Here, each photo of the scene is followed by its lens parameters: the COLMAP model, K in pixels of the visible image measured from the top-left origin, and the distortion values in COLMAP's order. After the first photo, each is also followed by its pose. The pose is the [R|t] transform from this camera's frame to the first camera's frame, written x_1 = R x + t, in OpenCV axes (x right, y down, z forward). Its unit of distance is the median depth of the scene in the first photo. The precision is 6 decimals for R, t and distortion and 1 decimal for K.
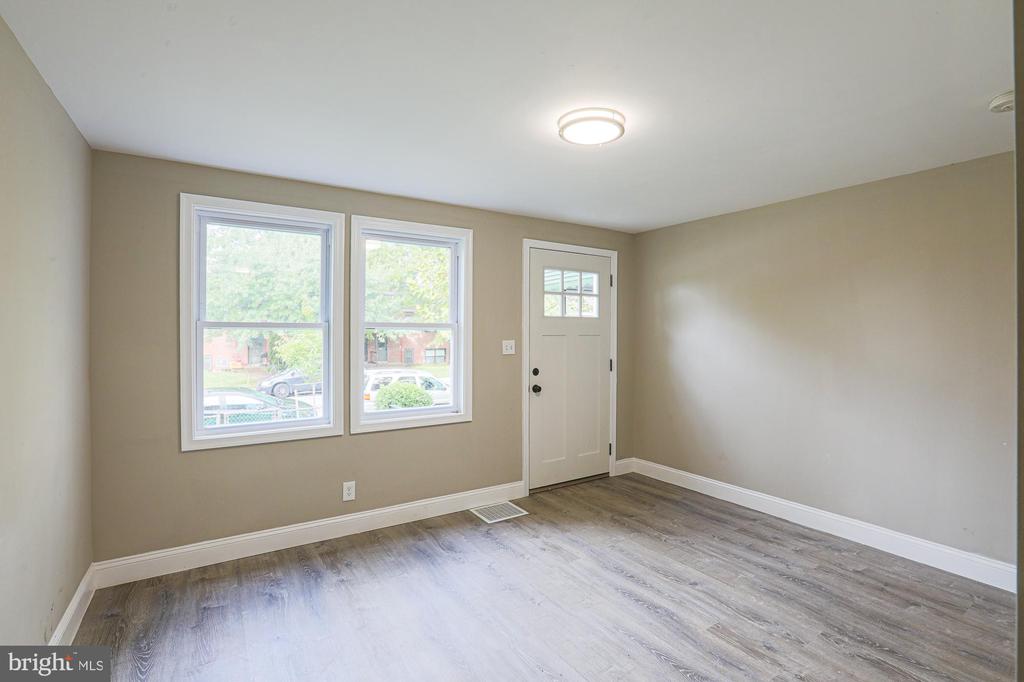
lens RADIAL K [[471.4, 0, 511.5], [0, 471.4, 334.6], [0, 0, 1]] dist [-0.058008, 0.019341]
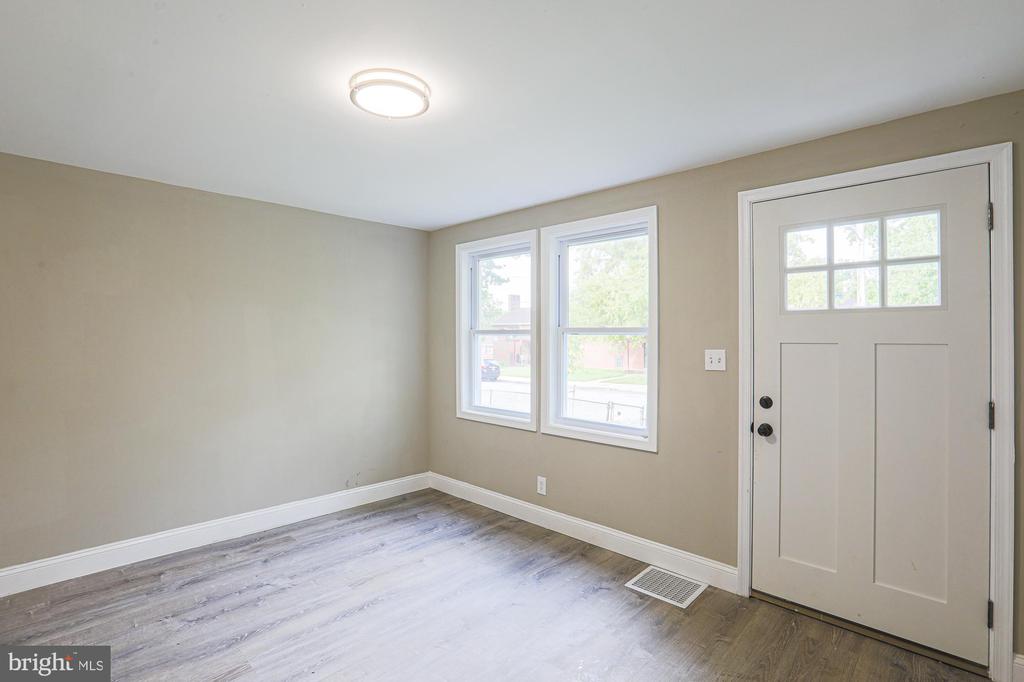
lens RADIAL K [[481.0, 0, 509.4], [0, 481.0, 332.3], [0, 0, 1]] dist [-0.055402, 0.018112]
pose [[0.238959, -0.006040, -0.971011, 0.690751], [-0.000233, 0.999980, -0.006278, -0.010275], [0.971030, 0.001726, 0.238953, 0.646066]]
